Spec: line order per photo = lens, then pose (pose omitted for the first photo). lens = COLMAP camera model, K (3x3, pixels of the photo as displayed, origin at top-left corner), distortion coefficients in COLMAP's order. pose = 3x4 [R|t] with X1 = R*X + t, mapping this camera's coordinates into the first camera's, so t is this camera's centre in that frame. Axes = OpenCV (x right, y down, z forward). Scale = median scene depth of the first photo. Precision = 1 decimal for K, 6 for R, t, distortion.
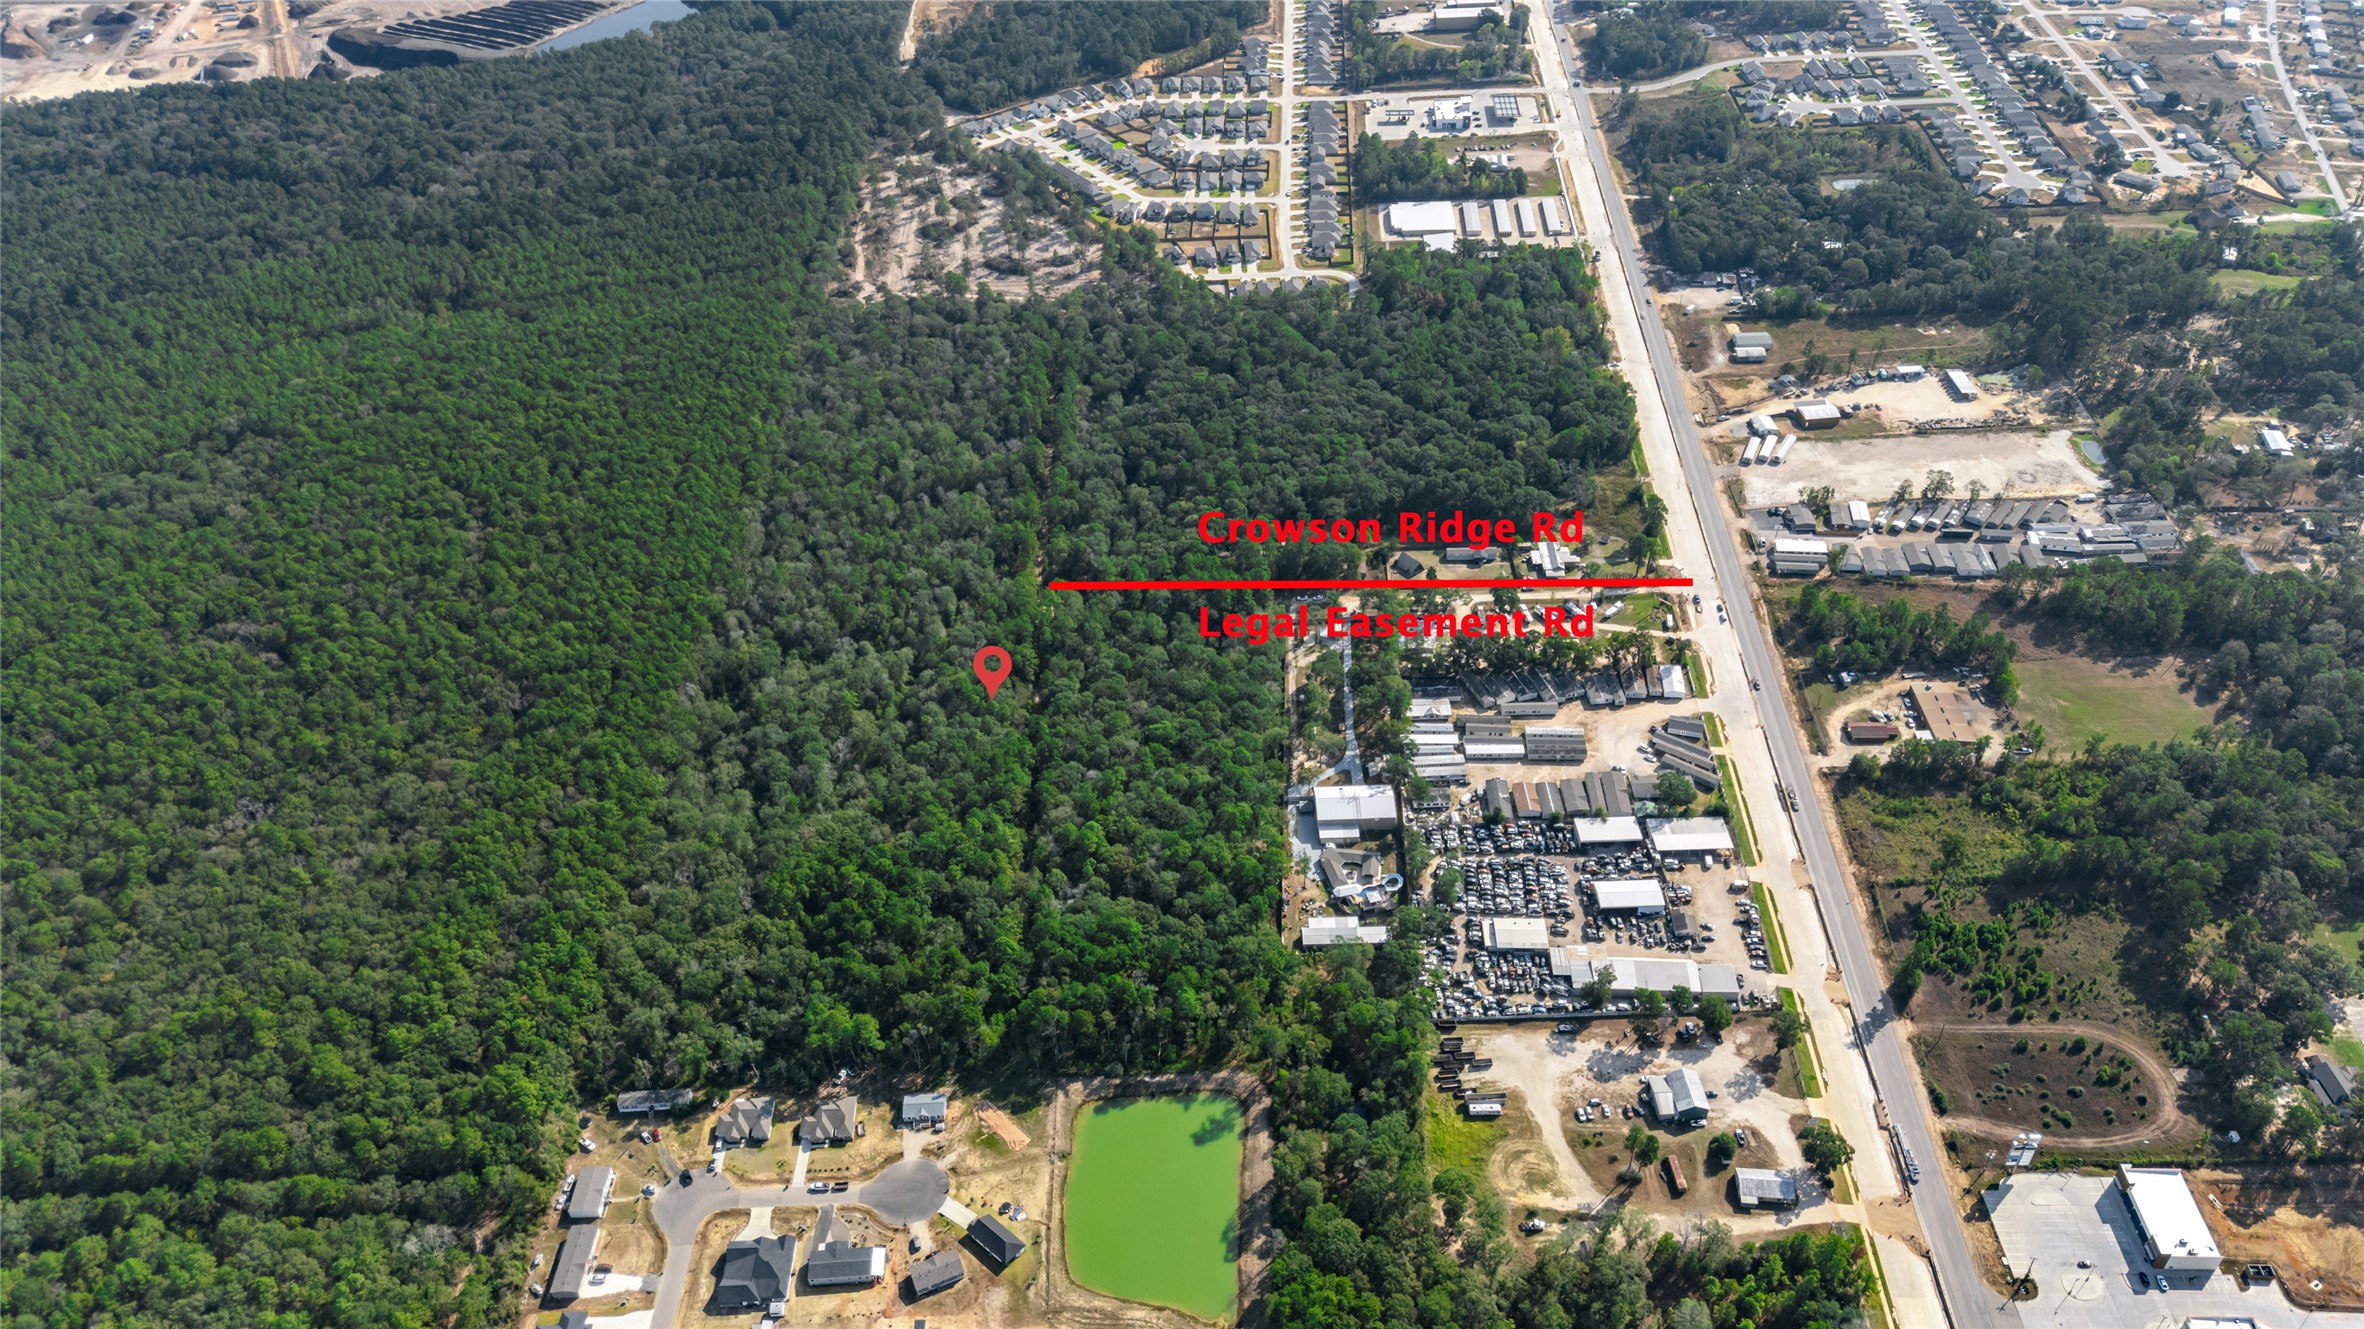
lens RADIAL K [[1730.1, 0, 1182.0], [0, 1730.1, 664.5], [0, 0, 1]] dist [0.063435, -0.040848]
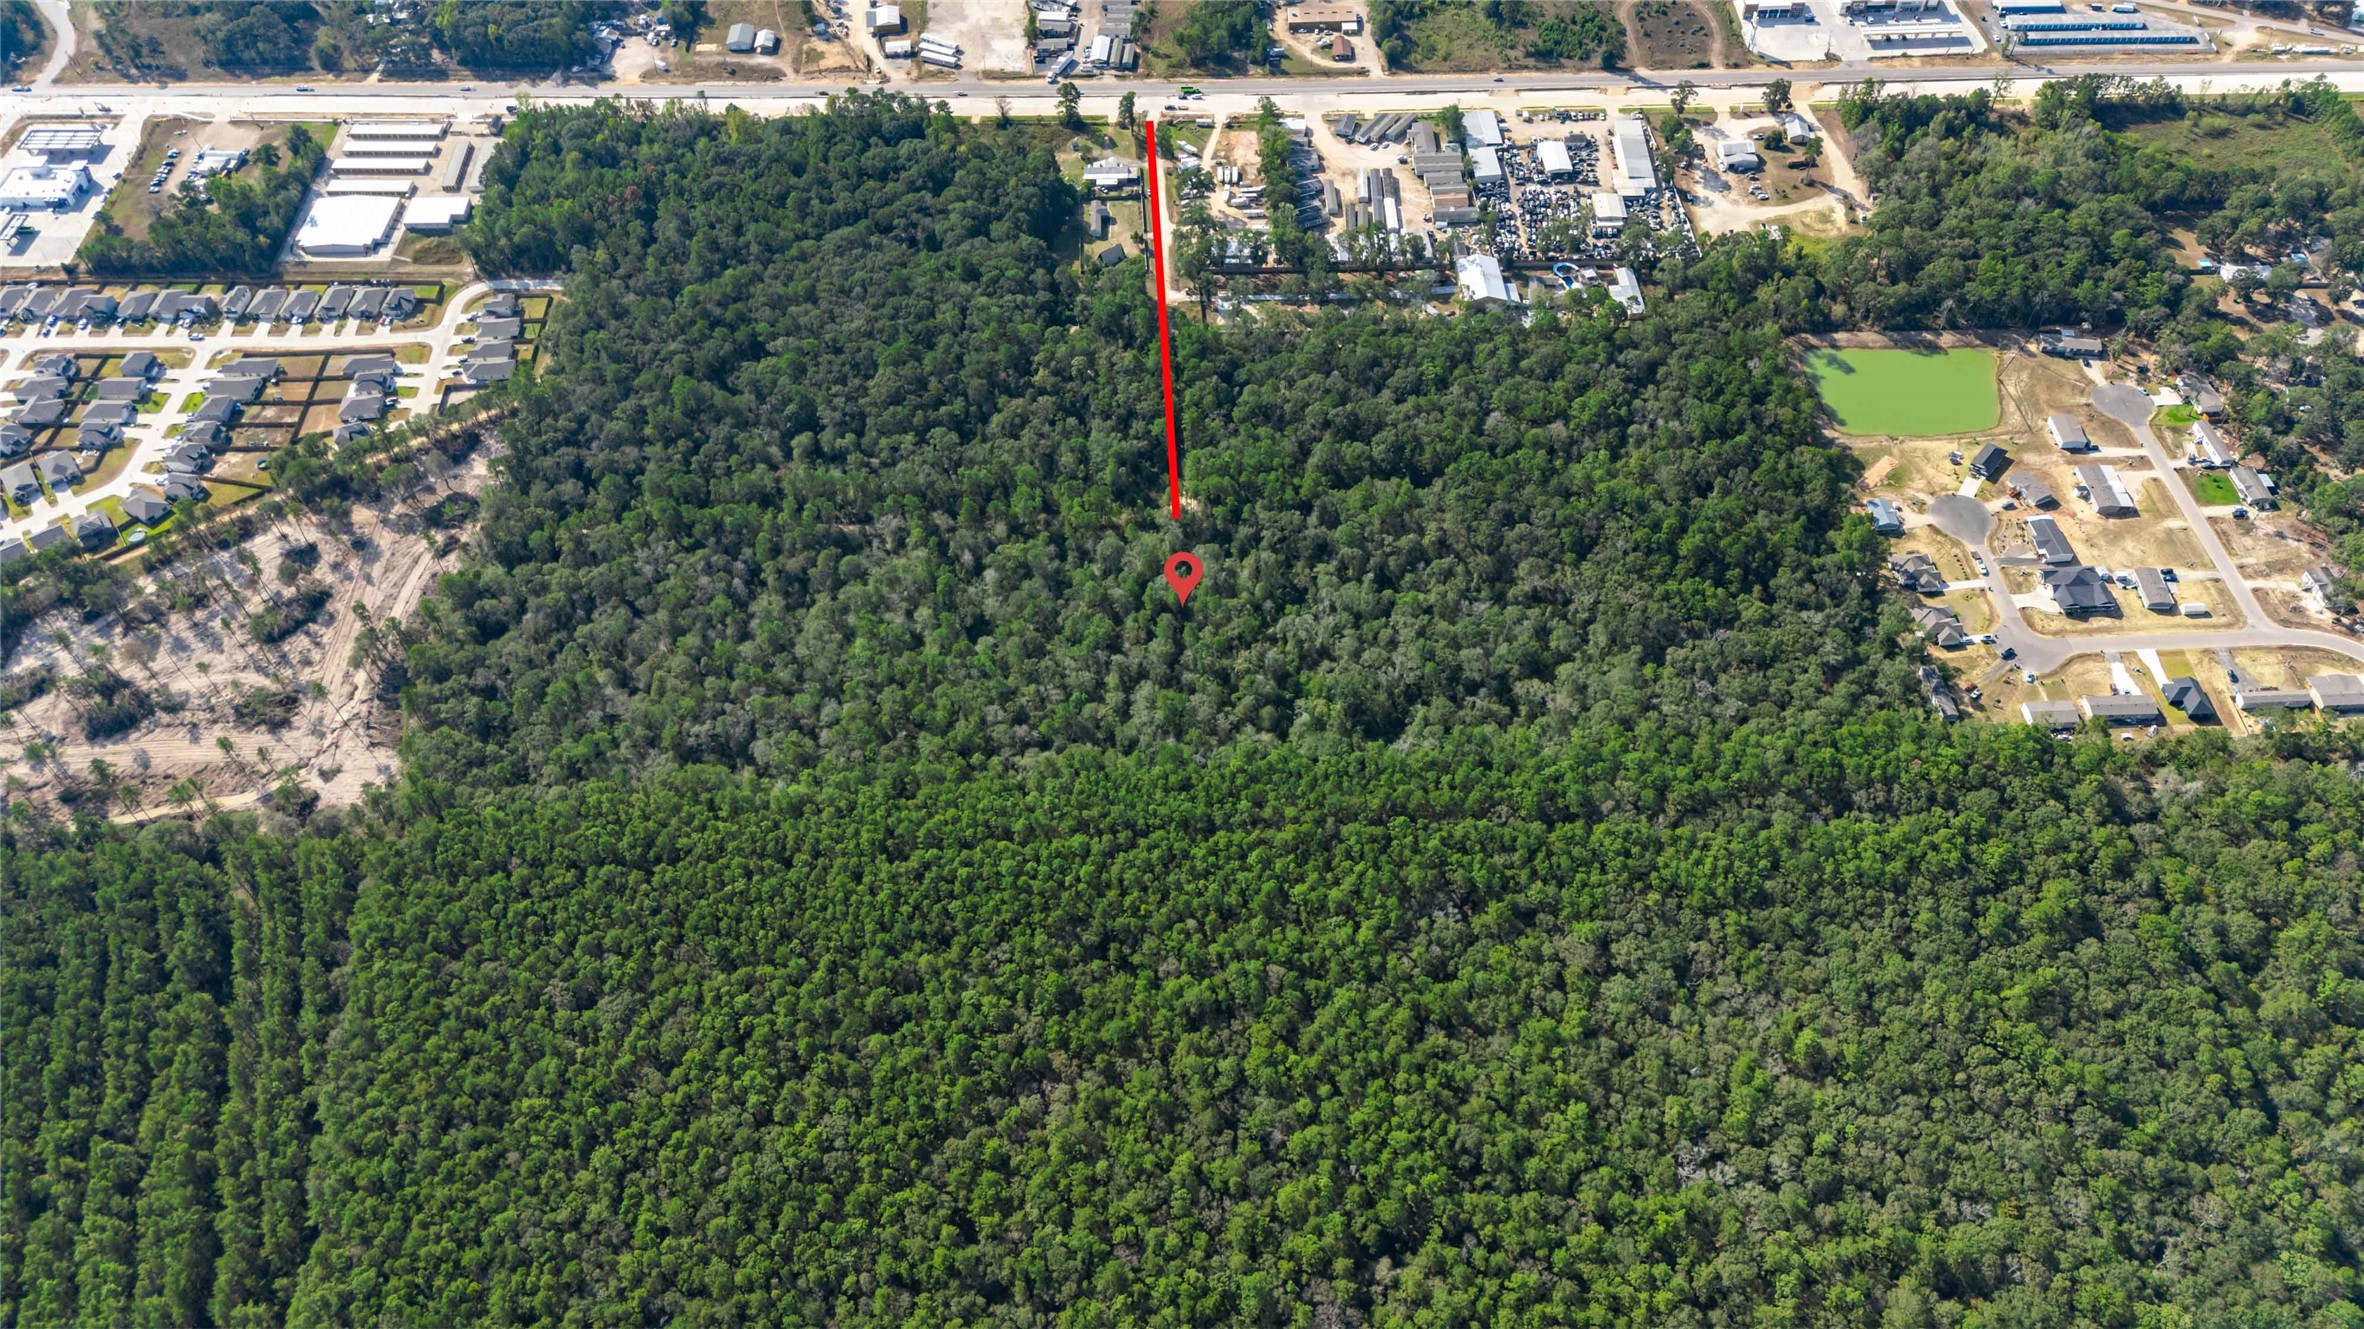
lens RADIAL K [[1730.1, 0, 1182.0], [0, 1730.1, 664.5], [0, 0, 1]] dist [0.063435, -0.040848]
pose [[-0.018127, -0.741327, 0.670900, -0.873118], [0.656895, 0.497036, 0.566960, -0.587101], [-0.753764, 0.450988, 0.477964, 0.723163]]
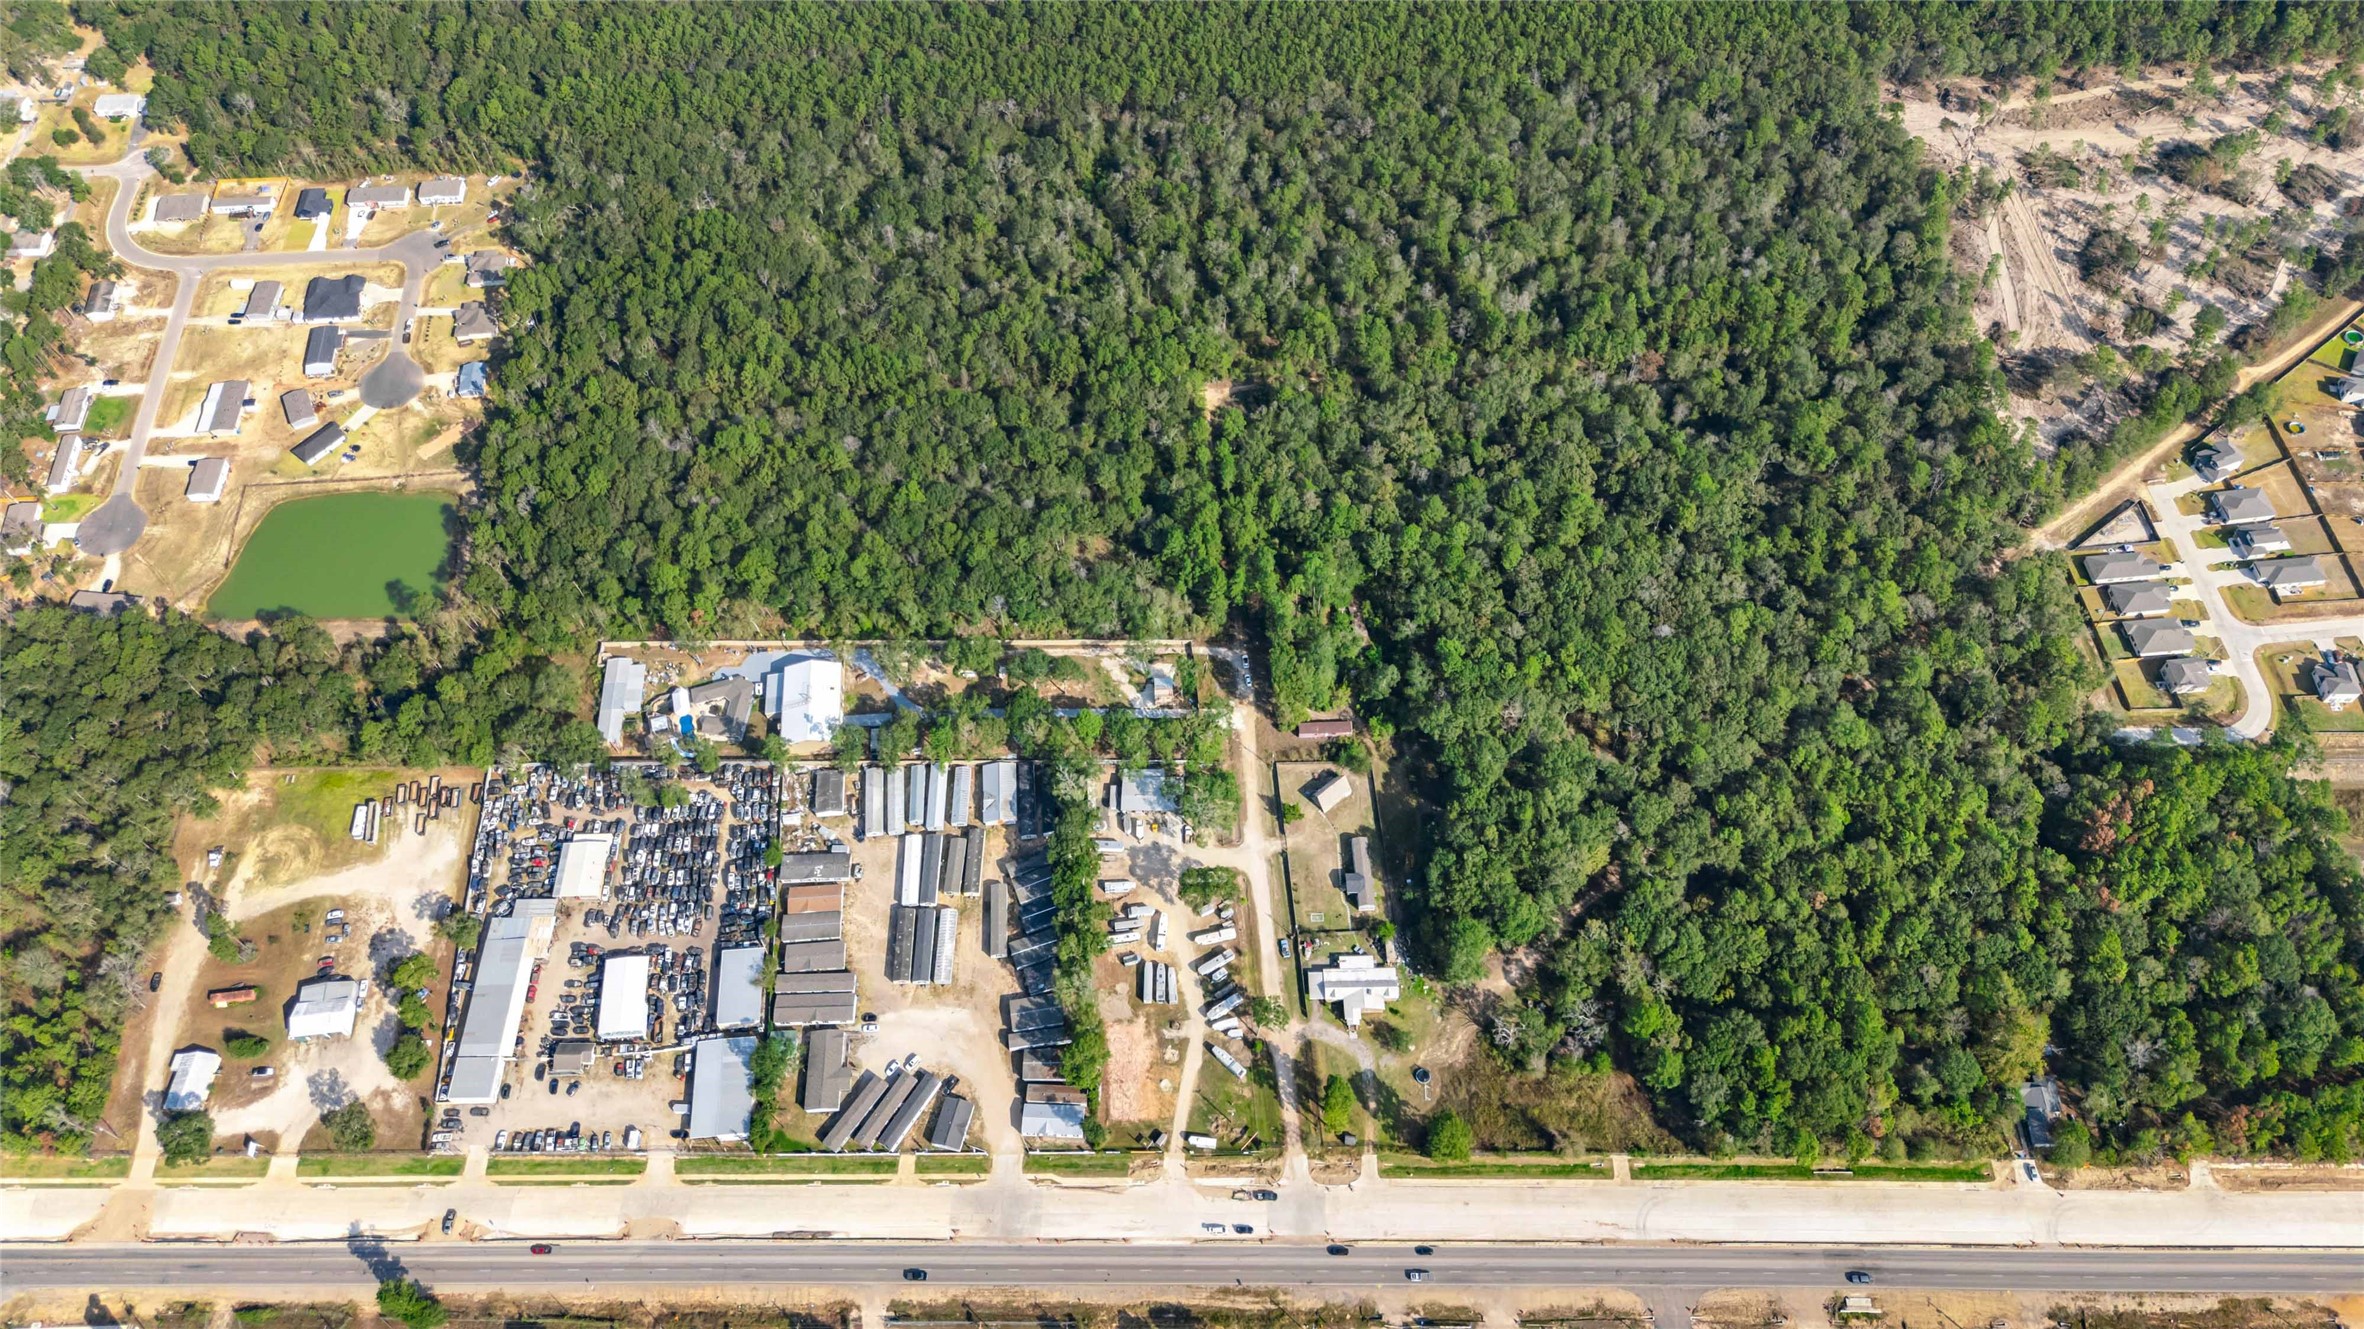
lens RADIAL K [[1730.1, 0, 1182.0], [0, 1730.1, 664.5], [0, 0, 1]] dist [0.063435, -0.040848]
pose [[0.048892, 0.851036, -0.522826, 0.538430], [-0.614779, 0.438187, 0.655773, -0.597522], [0.787182, 0.289360, 0.544623, 0.689903]]
